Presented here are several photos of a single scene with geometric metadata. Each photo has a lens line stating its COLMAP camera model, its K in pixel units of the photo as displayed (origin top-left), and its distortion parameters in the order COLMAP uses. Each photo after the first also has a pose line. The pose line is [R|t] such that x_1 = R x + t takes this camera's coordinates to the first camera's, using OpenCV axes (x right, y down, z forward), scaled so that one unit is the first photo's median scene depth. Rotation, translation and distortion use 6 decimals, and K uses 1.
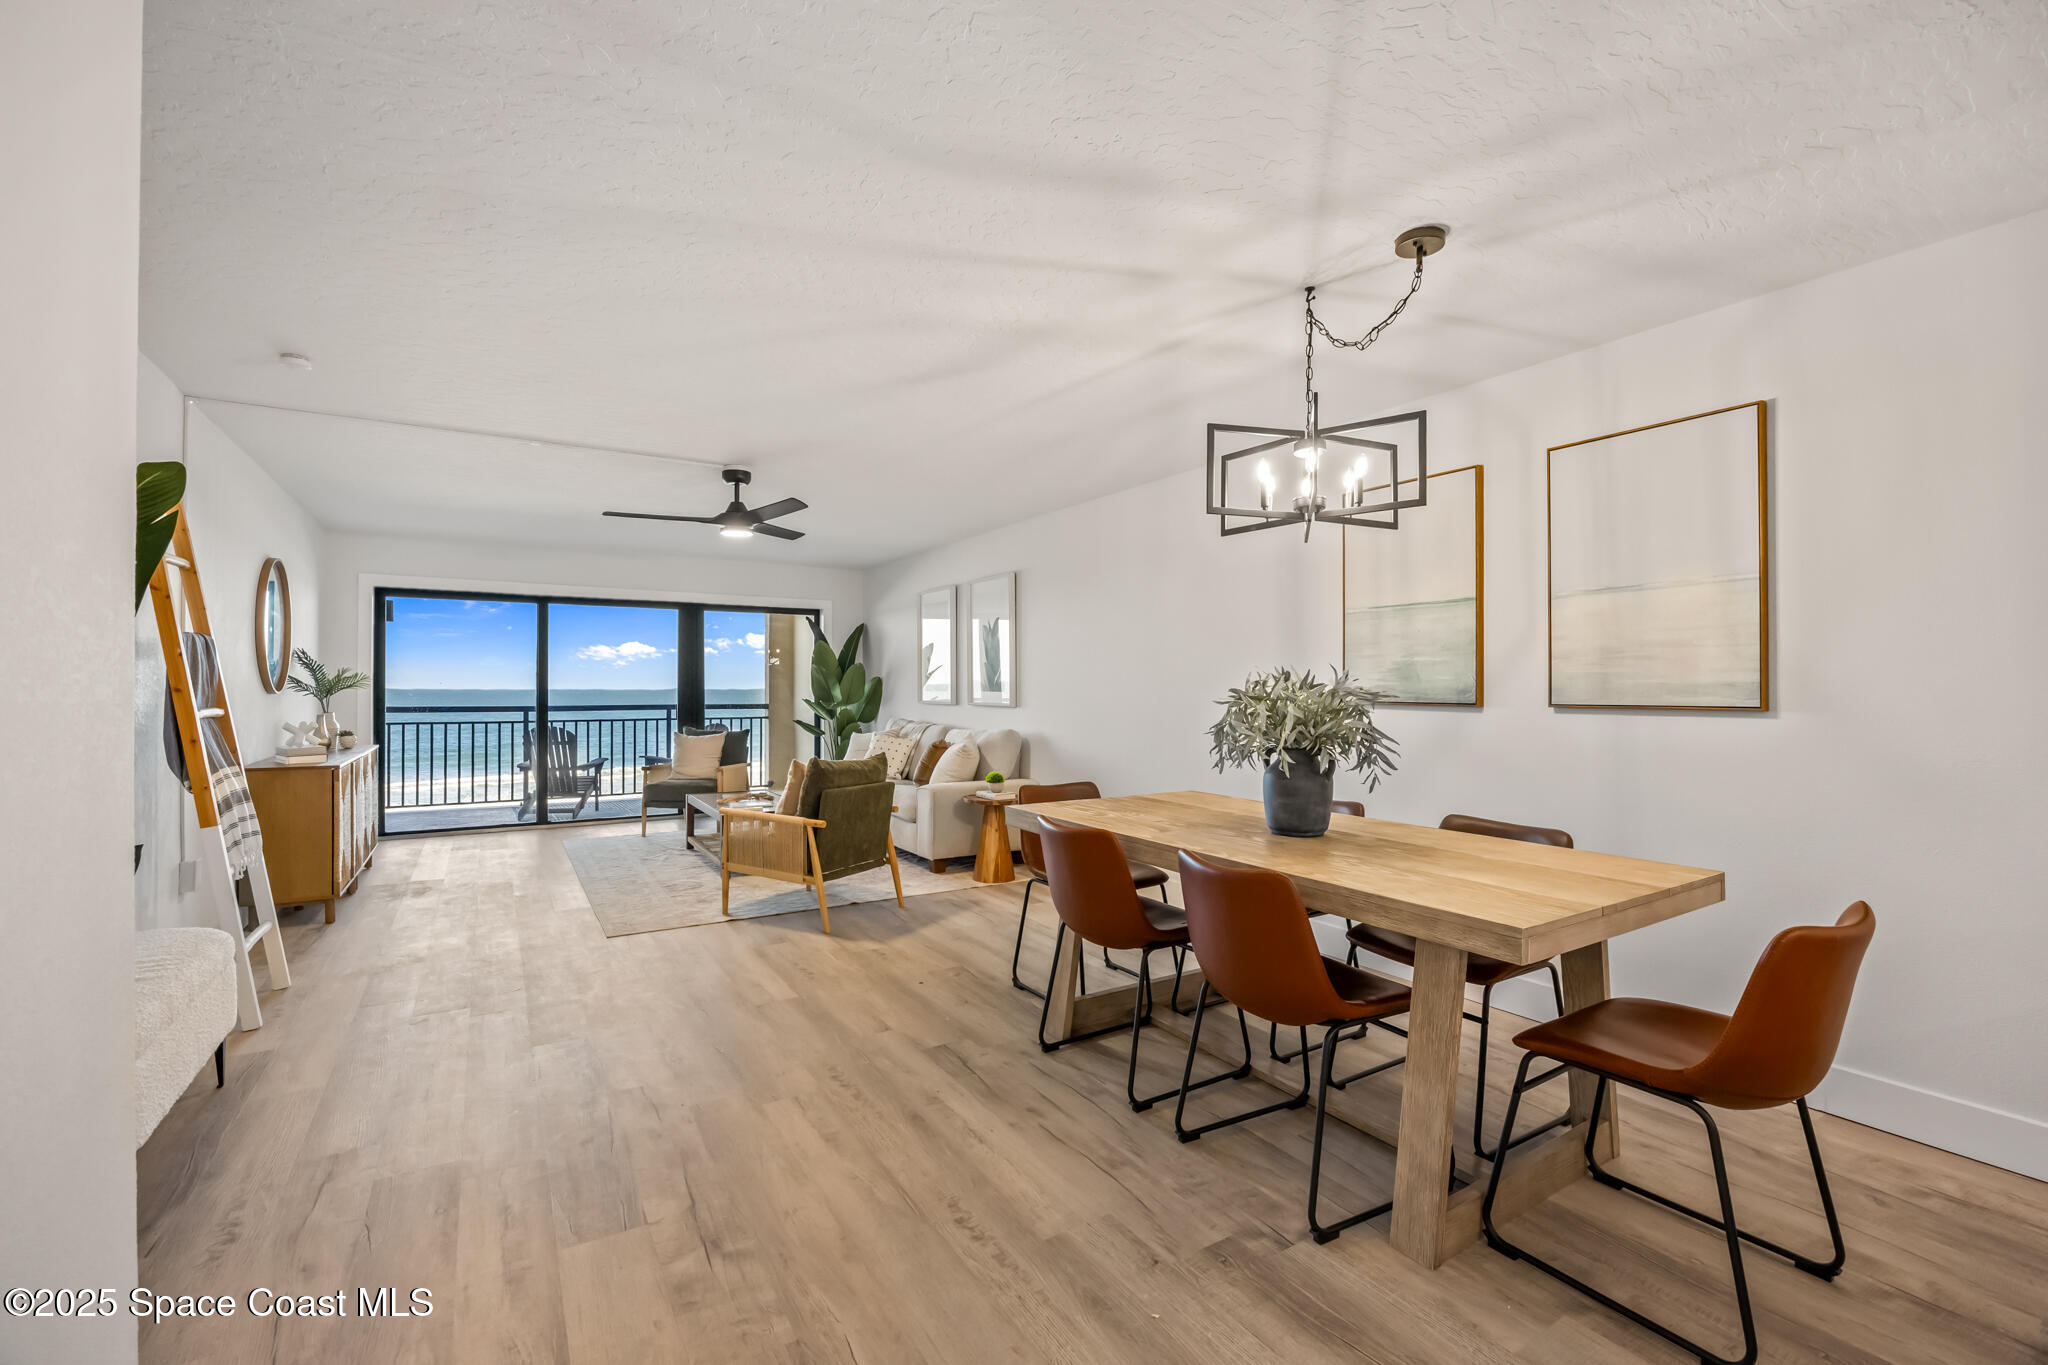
lens RADIAL K [[860.7, 0, 1014.3], [0, 860.7, 662.6], [0, 0, 1]] dist [-0.014126, 0.000629]
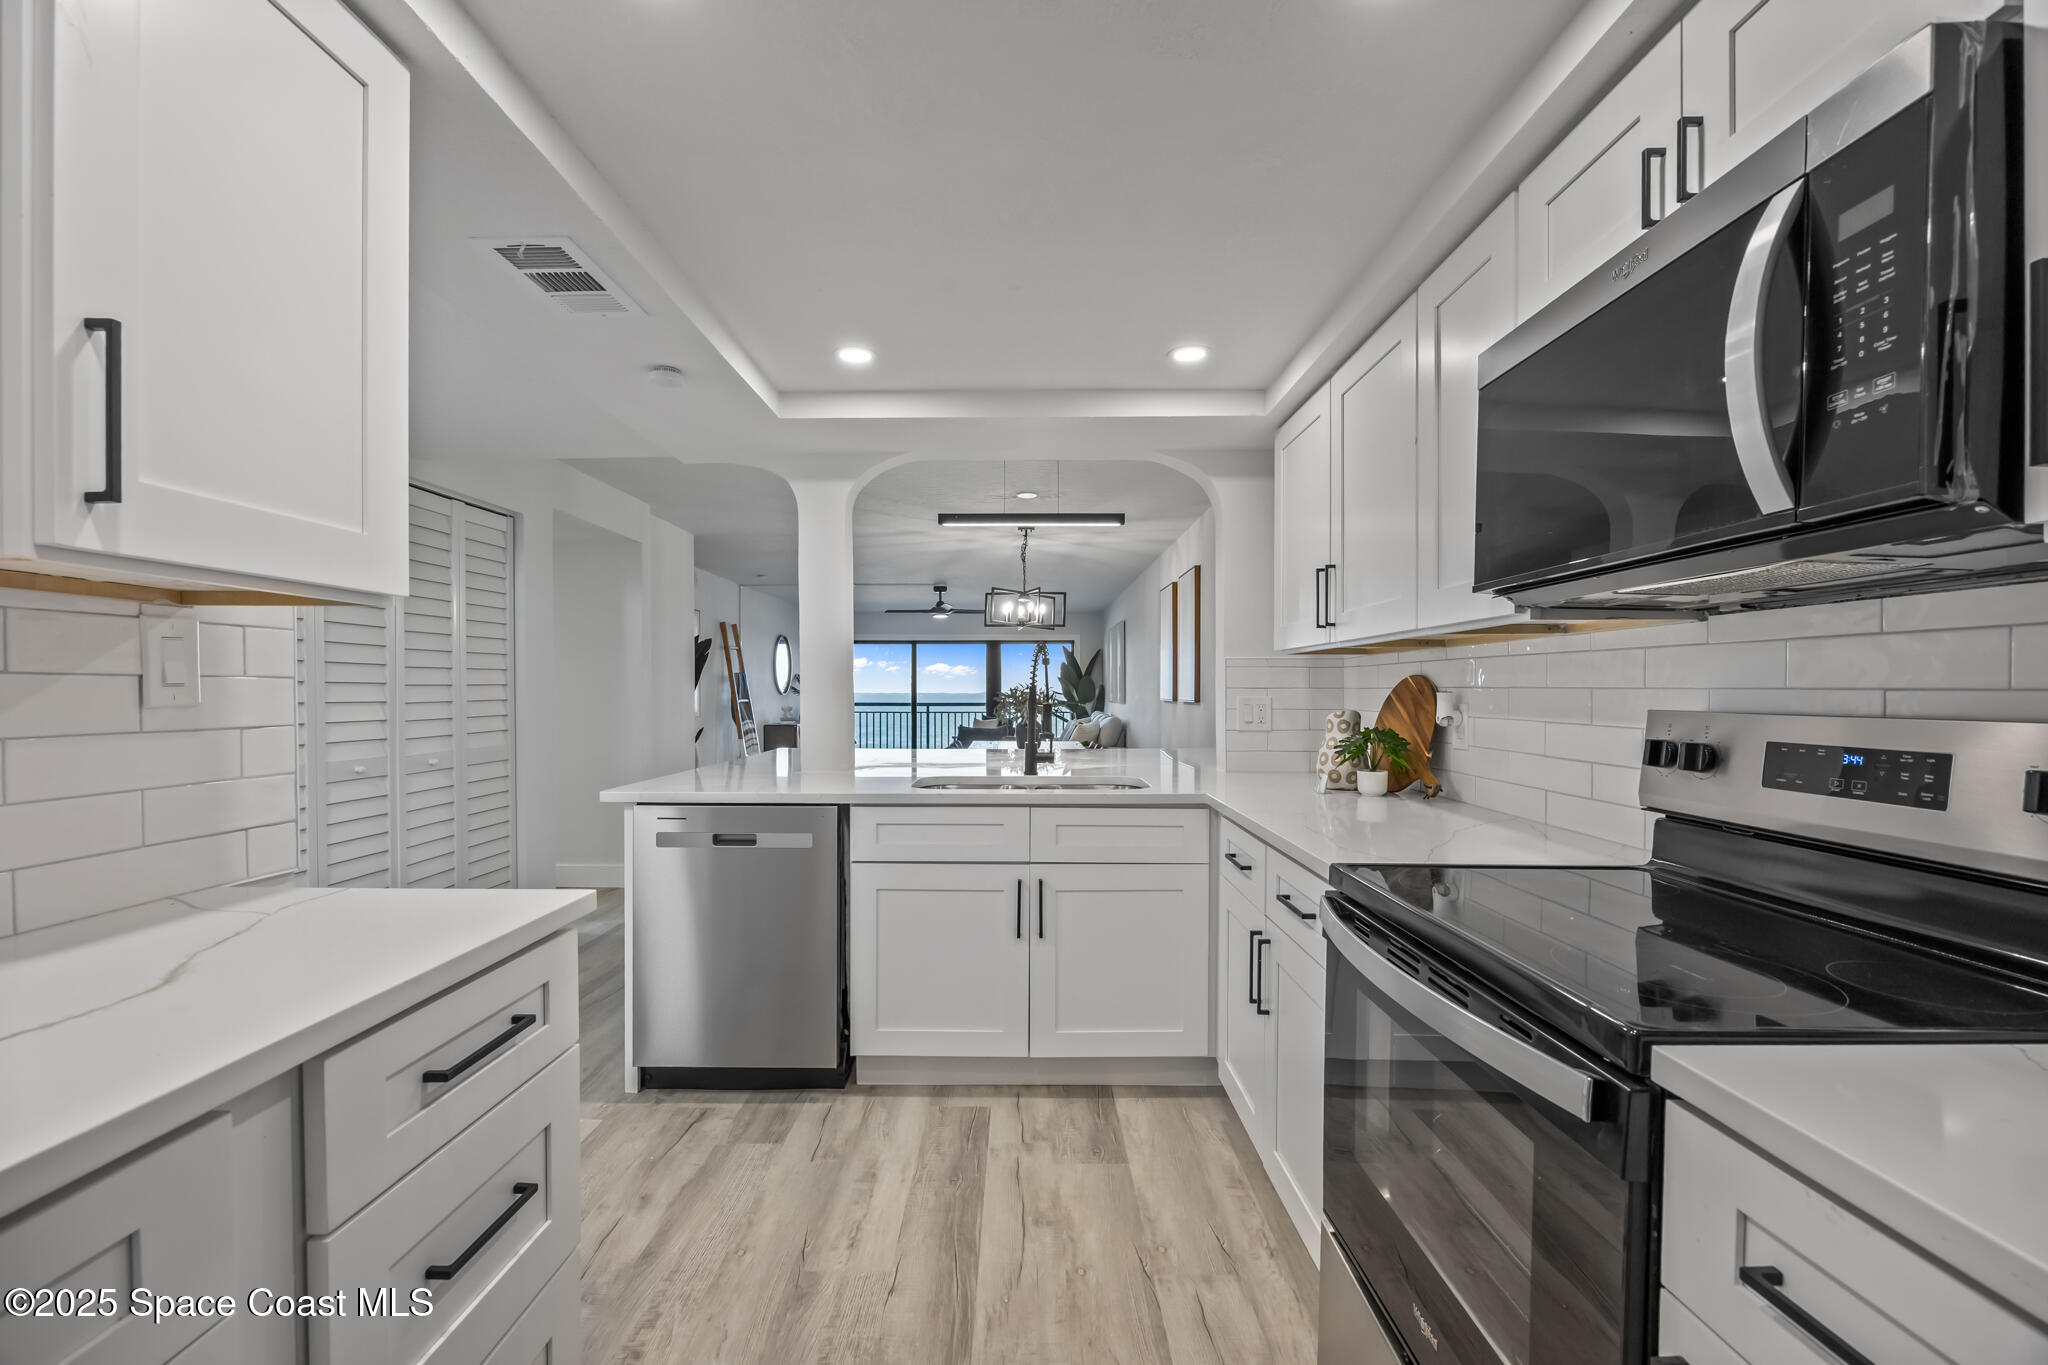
lens RADIAL K [[860.7, 0, 1012.6], [0, 860.7, 688.8], [0, 0, 1]] dist [-0.014126, 0.000629]
pose [[0.855897, 0.002360, -0.517140, 1.304378], [0.009087, 0.999767, 0.019602, -0.026574], [0.517066, -0.021476, 0.855676, -0.979372]]
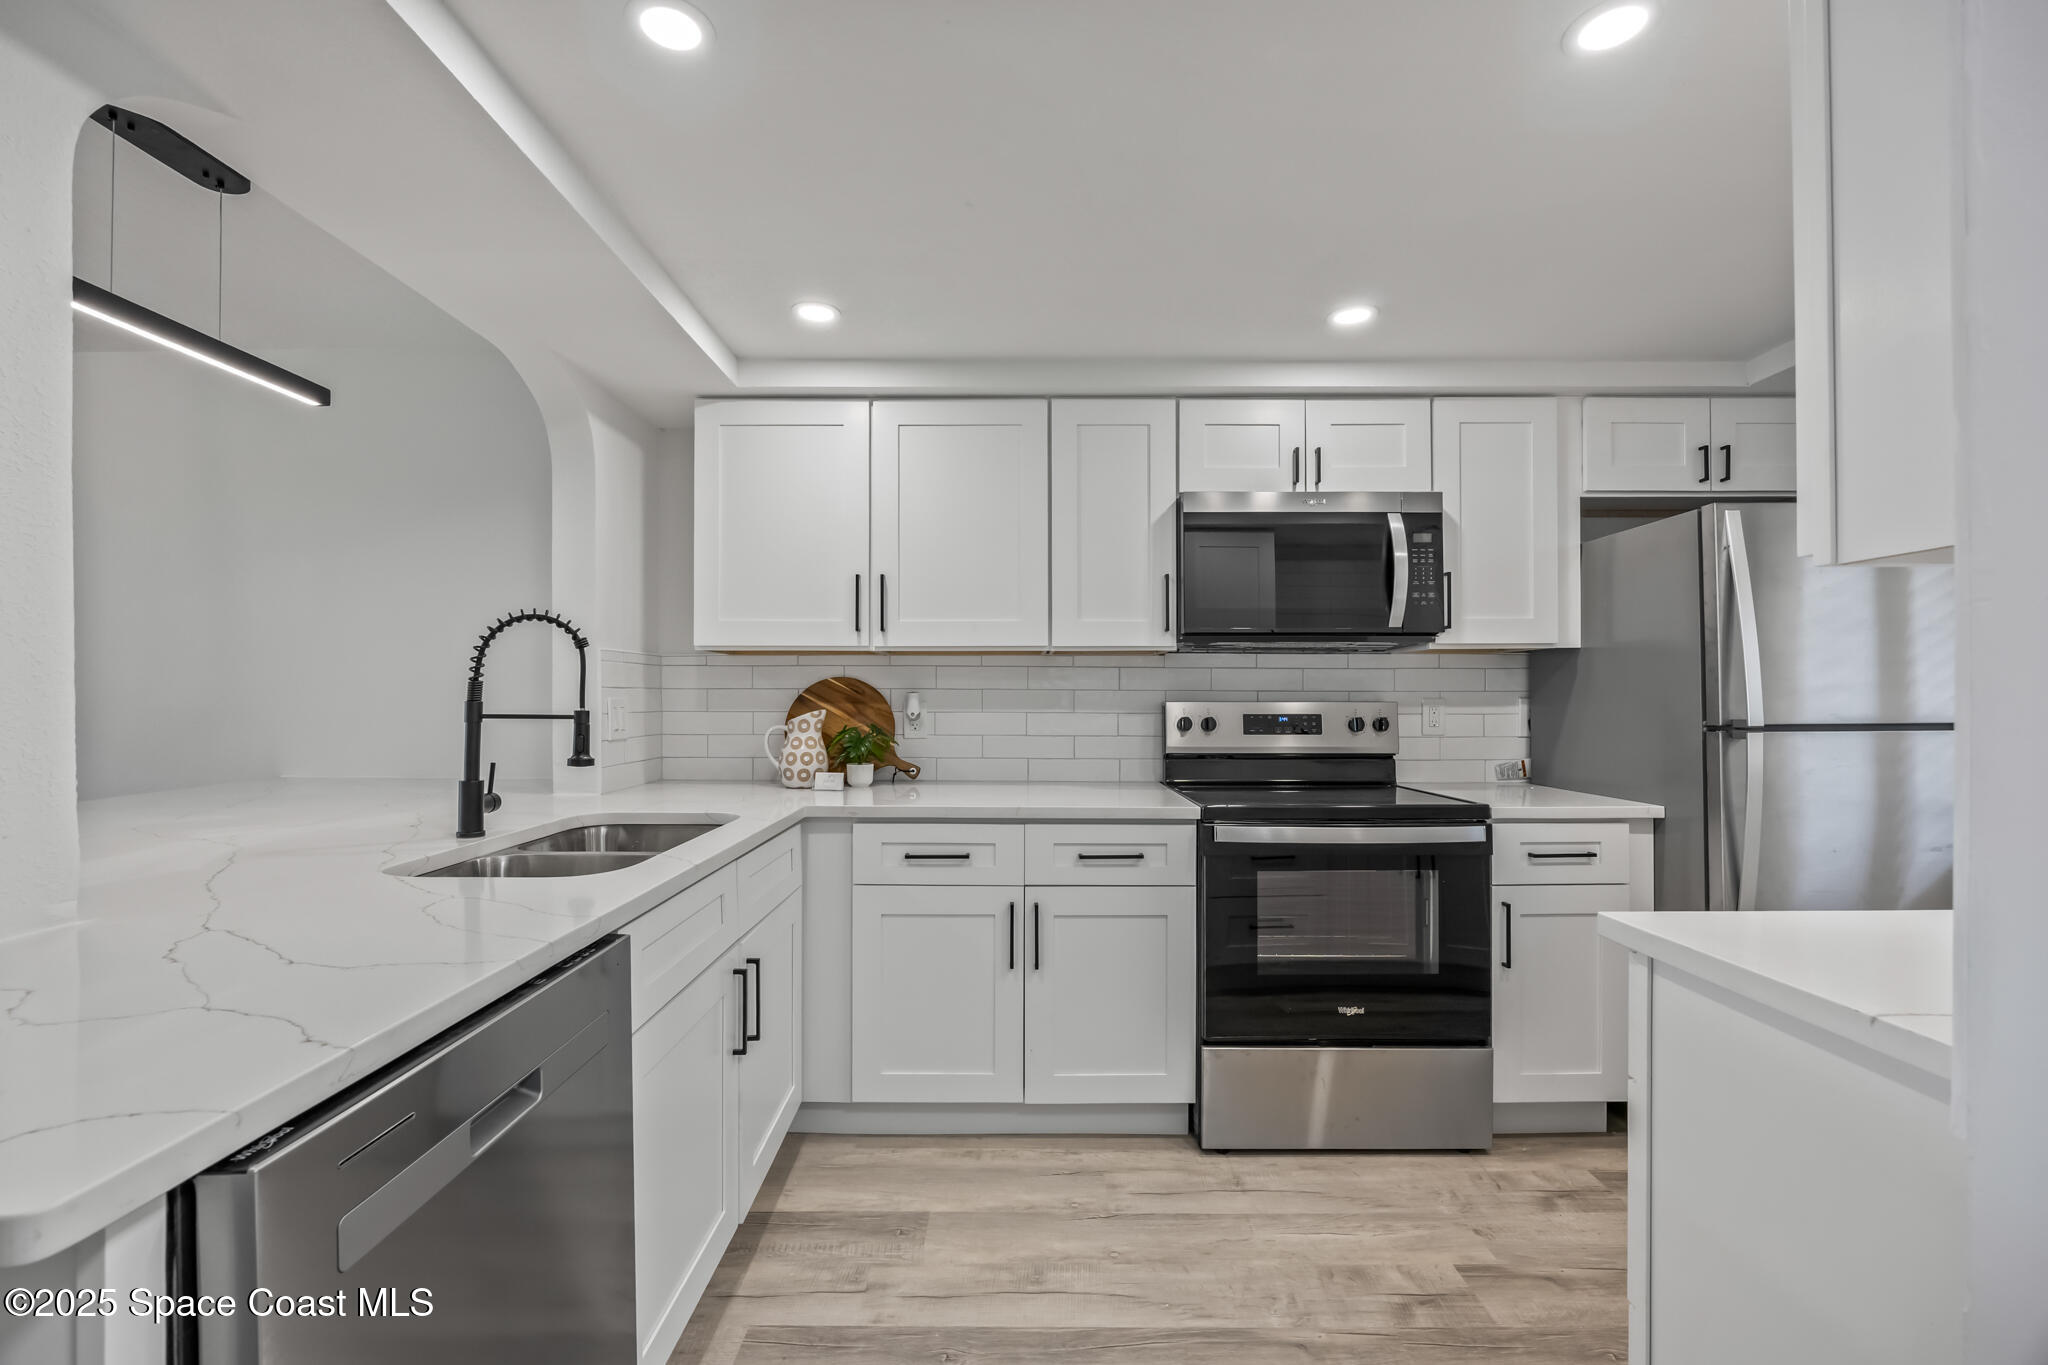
lens RADIAL K [[860.7, 0, 1021.2], [0, 860.7, 687.4], [0, 0, 1]] dist [-0.014126, 0.000629]
pose [[0.512102, 0.007816, 0.858889, 0.558835], [-0.024746, 0.999678, 0.005658, -0.018710], [-0.858568, -0.024151, 0.512130, -0.730266]]
